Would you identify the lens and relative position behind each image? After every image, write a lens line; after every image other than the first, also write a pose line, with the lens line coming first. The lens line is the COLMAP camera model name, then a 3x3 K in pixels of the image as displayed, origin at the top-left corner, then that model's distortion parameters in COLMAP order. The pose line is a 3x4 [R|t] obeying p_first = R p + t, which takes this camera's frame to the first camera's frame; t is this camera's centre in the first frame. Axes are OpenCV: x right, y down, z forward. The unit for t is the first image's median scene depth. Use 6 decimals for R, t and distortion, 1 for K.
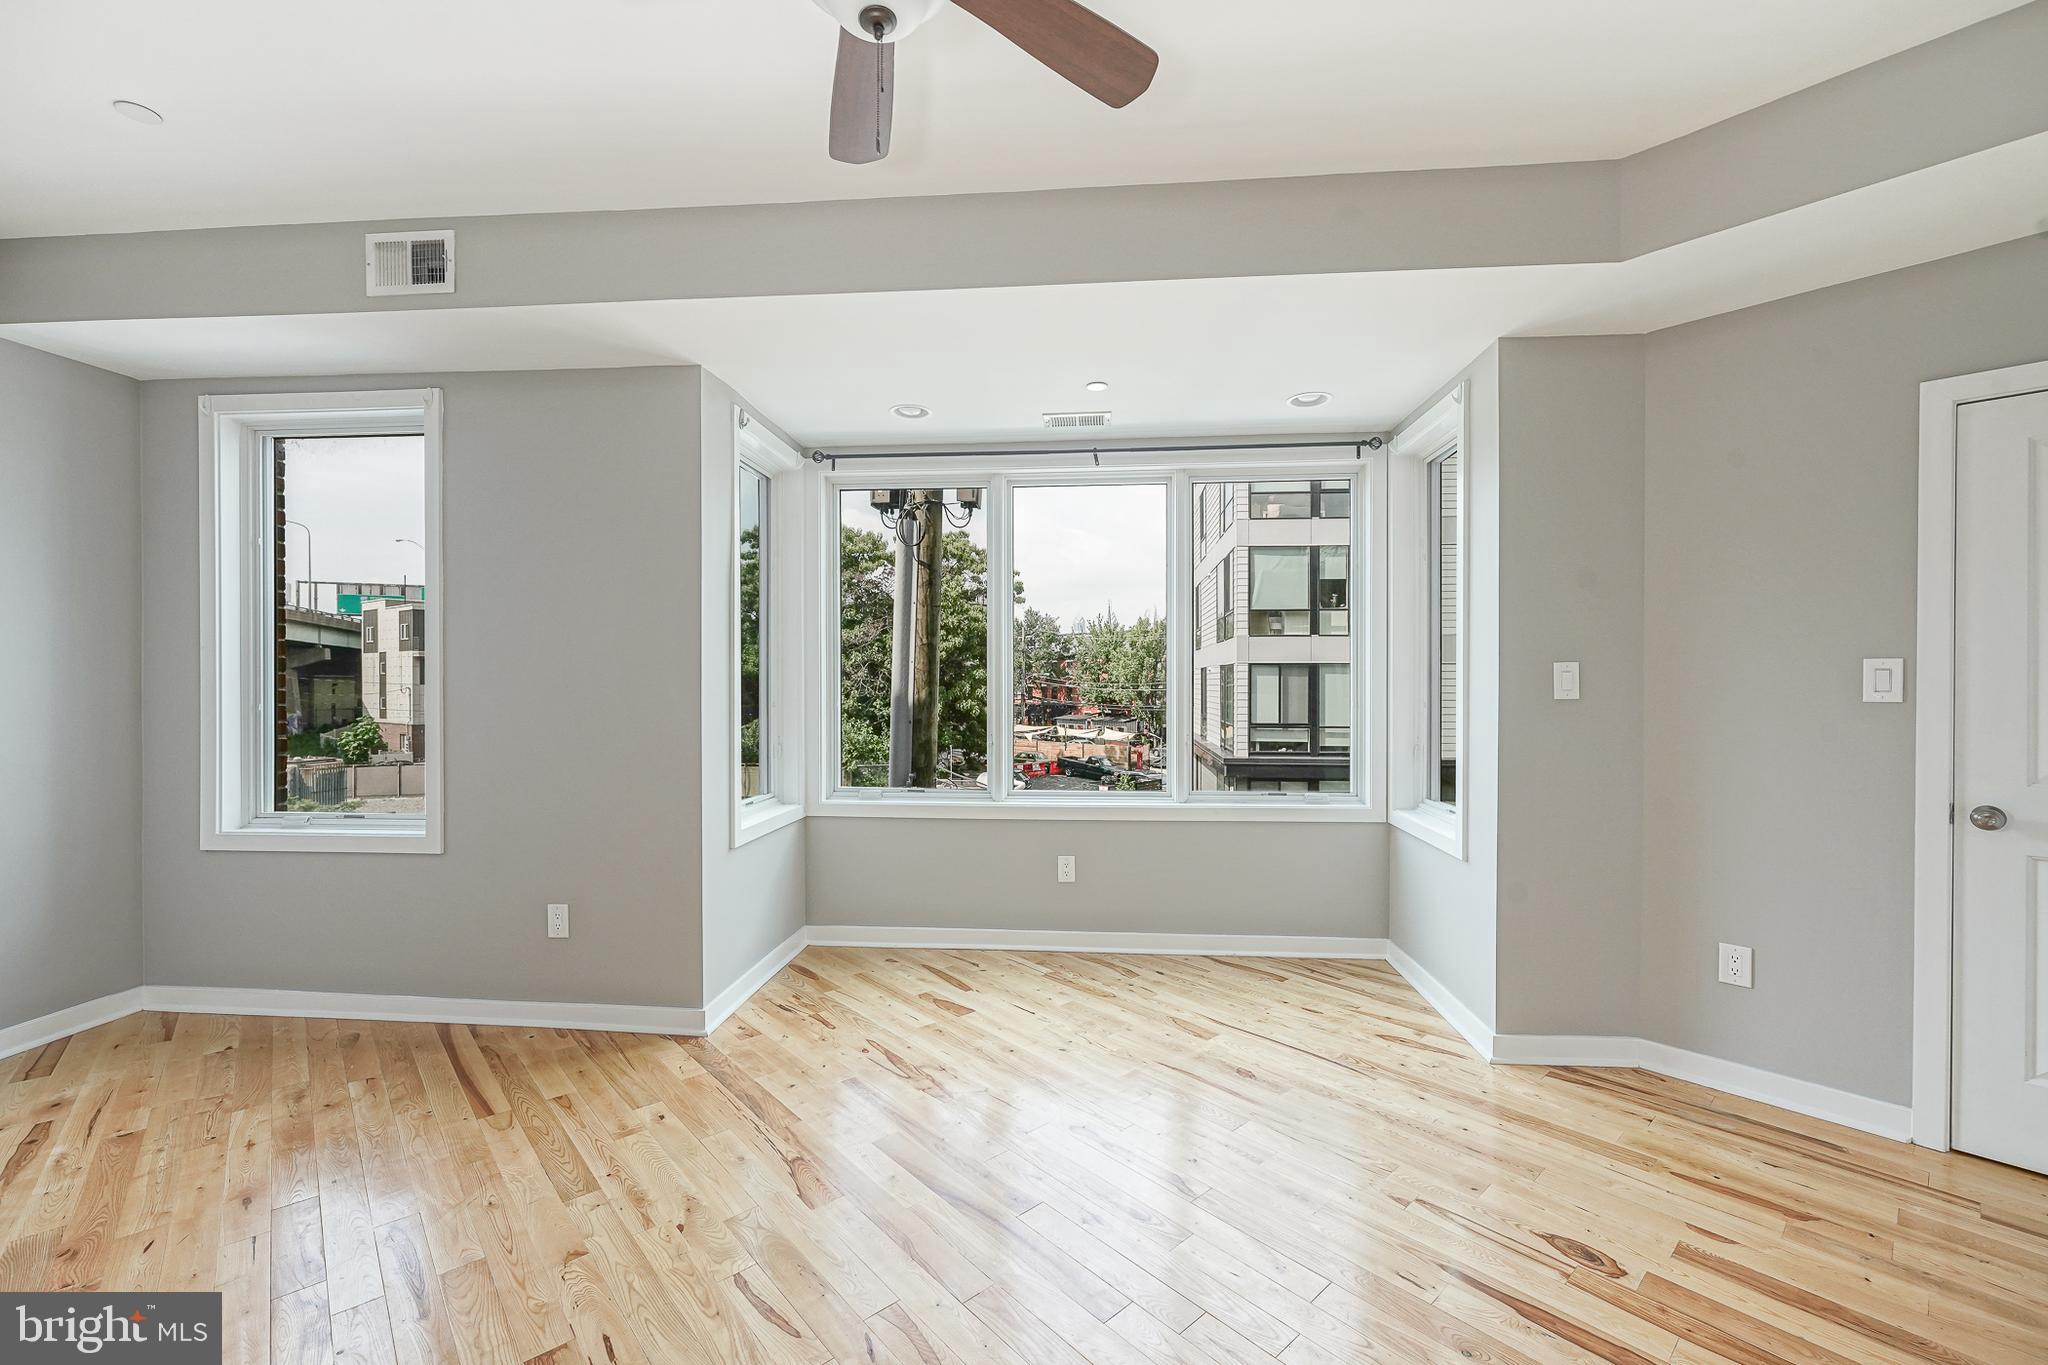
lens RADIAL K [[871.0, 0, 1044.9], [0, 871.0, 692.3], [0, 0, 1]] dist [0.000540, 0.000113]
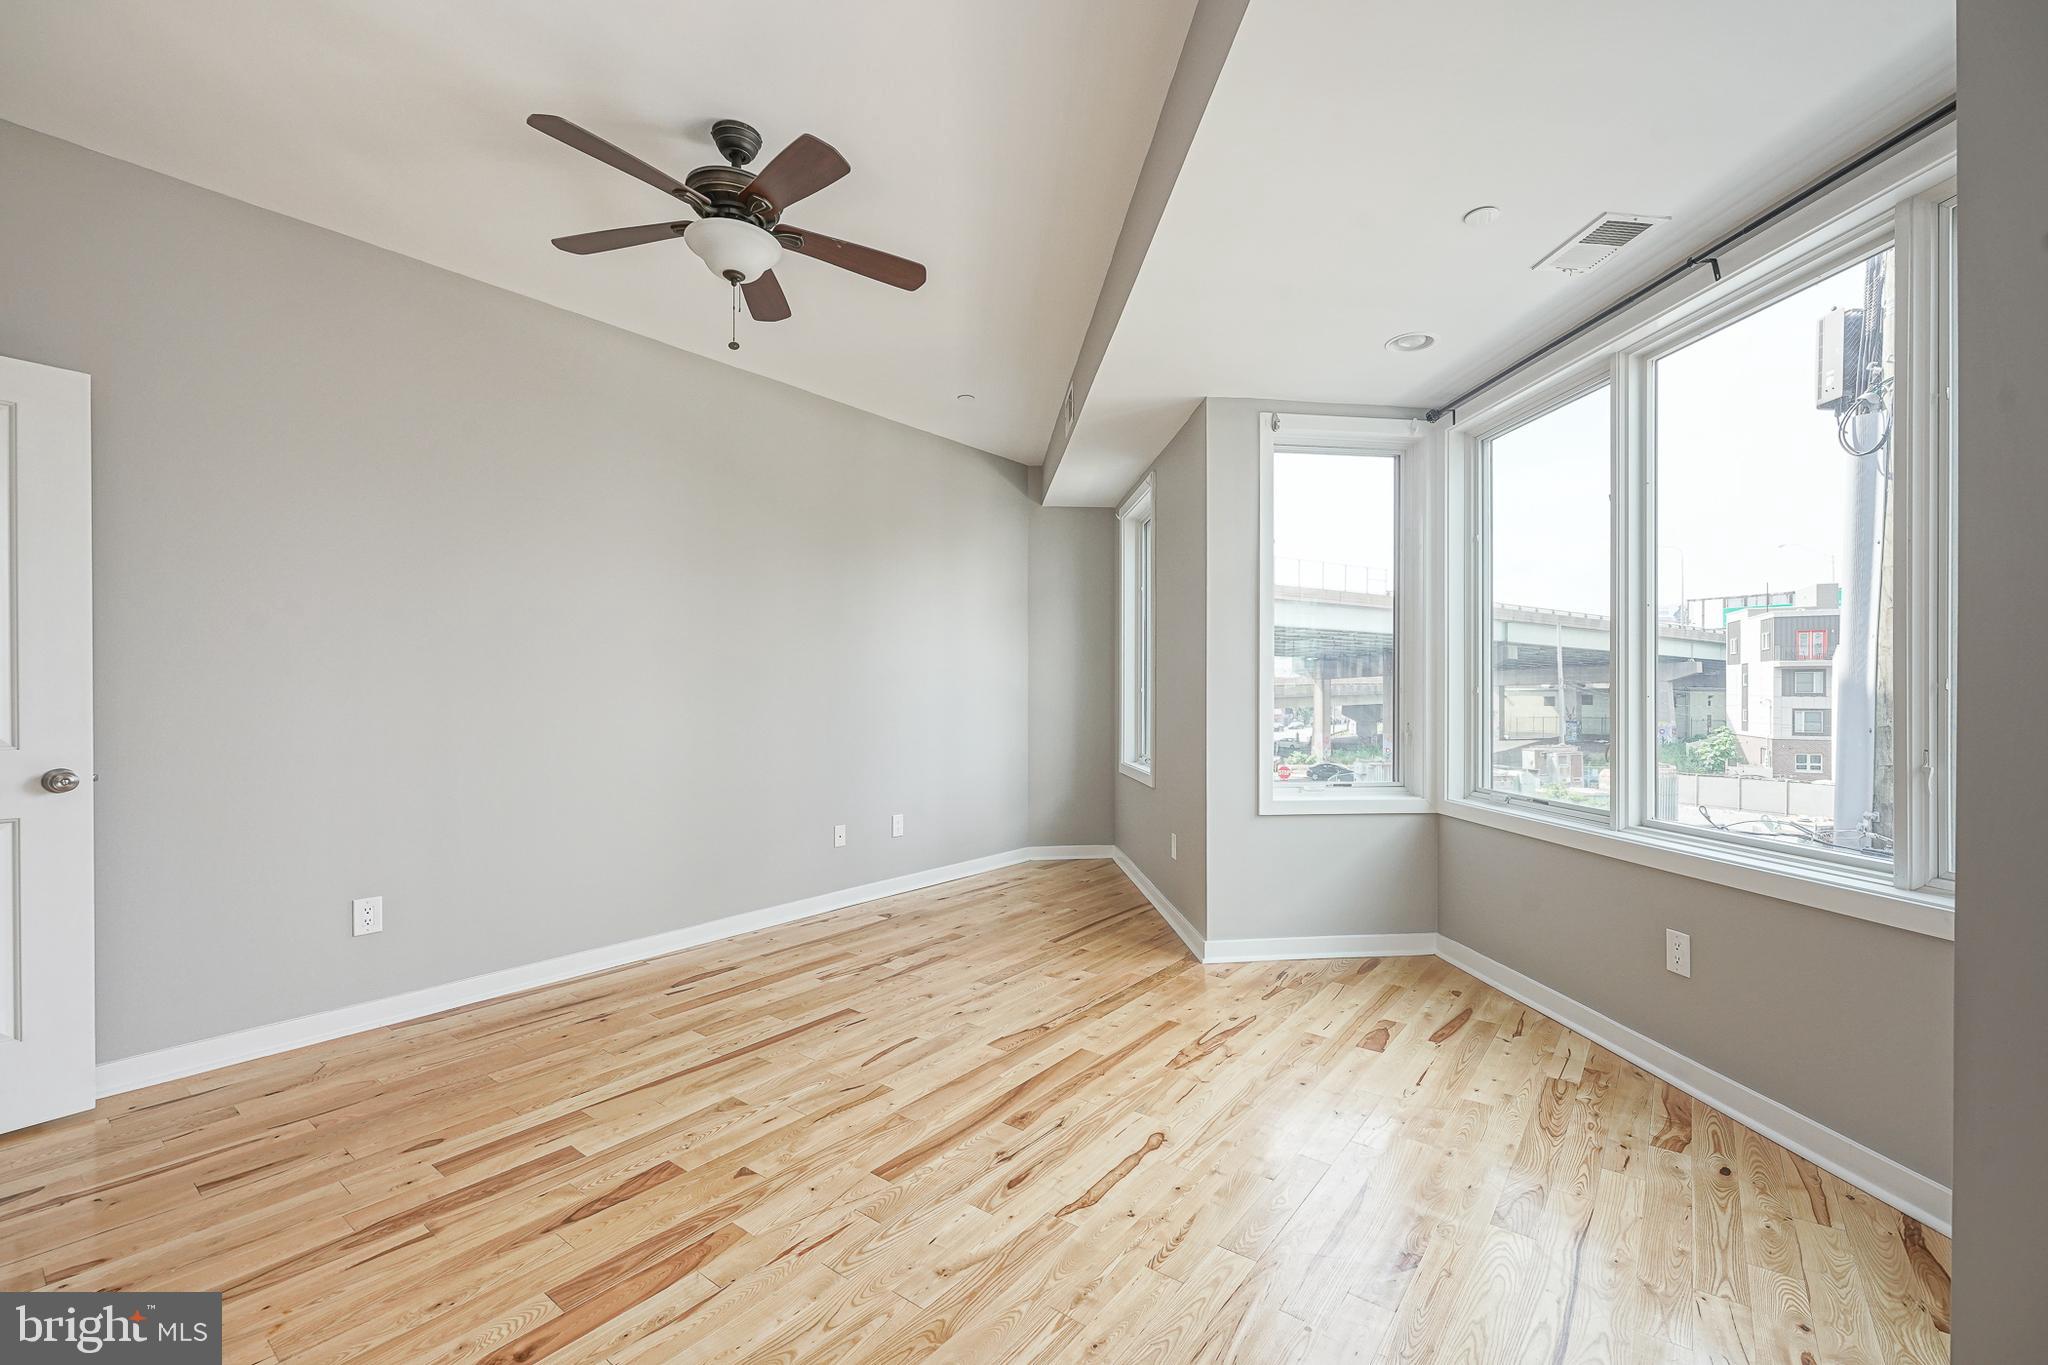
lens RADIAL K [[871.0, 0, 1044.9], [0, 871.0, 692.3], [0, 0, 1]] dist [0.000540, 0.000113]
pose [[0.160555, -0.002468, -0.987024, 0.570964], [-0.015696, 0.999864, -0.005053, 0.029220], [0.986902, 0.016303, 0.160495, 0.459857]]
